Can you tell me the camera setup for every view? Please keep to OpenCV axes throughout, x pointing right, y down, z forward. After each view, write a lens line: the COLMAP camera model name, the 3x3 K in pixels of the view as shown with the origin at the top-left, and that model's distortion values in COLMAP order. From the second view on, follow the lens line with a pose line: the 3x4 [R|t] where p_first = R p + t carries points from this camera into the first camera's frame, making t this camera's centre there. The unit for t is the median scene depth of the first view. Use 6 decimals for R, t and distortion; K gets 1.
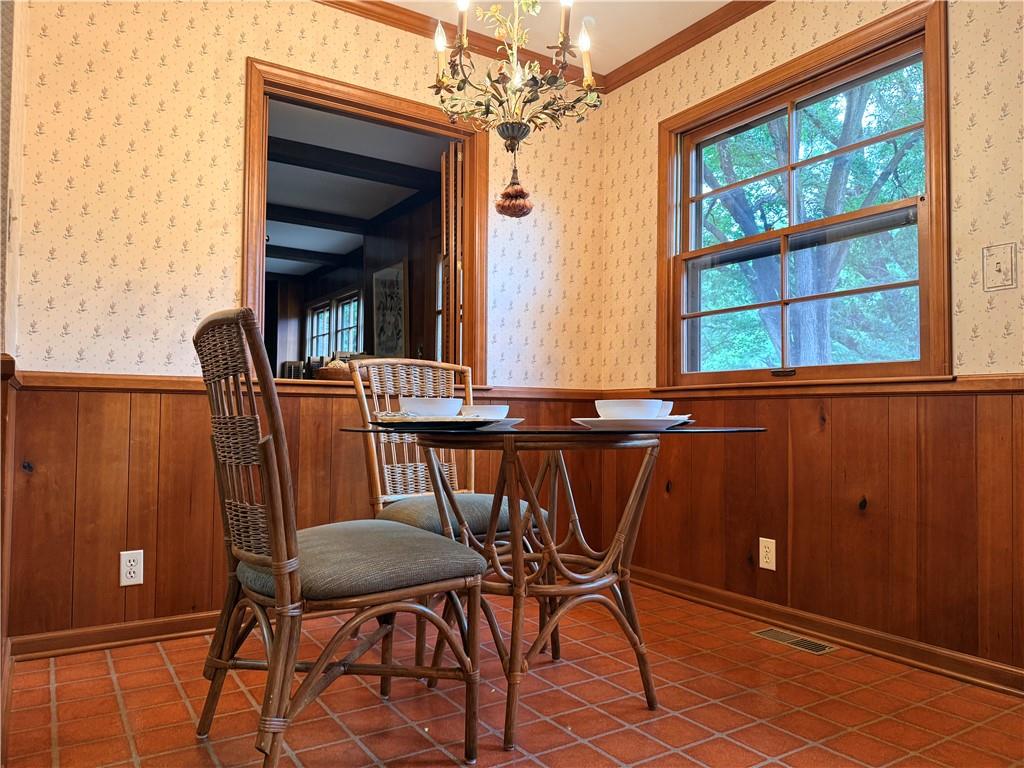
lens RADIAL K [[727.9, 0, 512.0], [0, 727.9, 384.0], [0, 0, 1]] dist [0.231958, -0.457617]
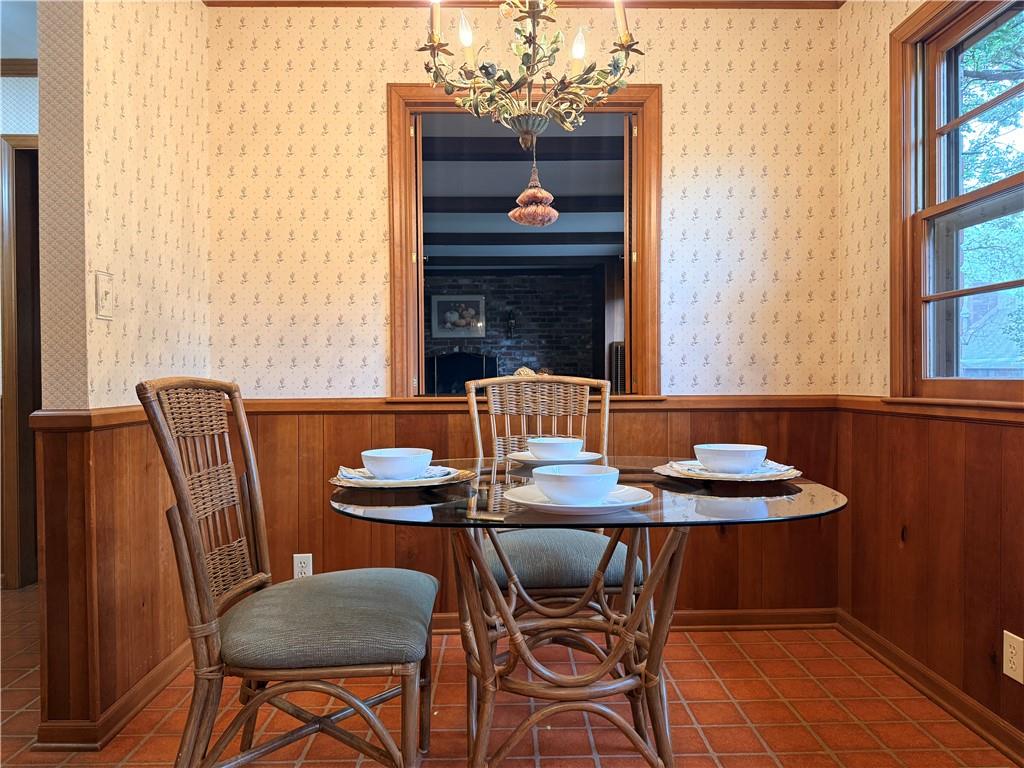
lens RADIAL K [[729.3, 0, 512.0], [0, 729.3, 384.0], [0, 0, 1]] dist [0.085800, -0.097501]
pose [[0.849293, -0.008405, -0.527855, 0.294594], [0.035682, 0.998501, 0.041512, -0.057920], [0.526715, -0.054091, 0.848319, 0.193830]]
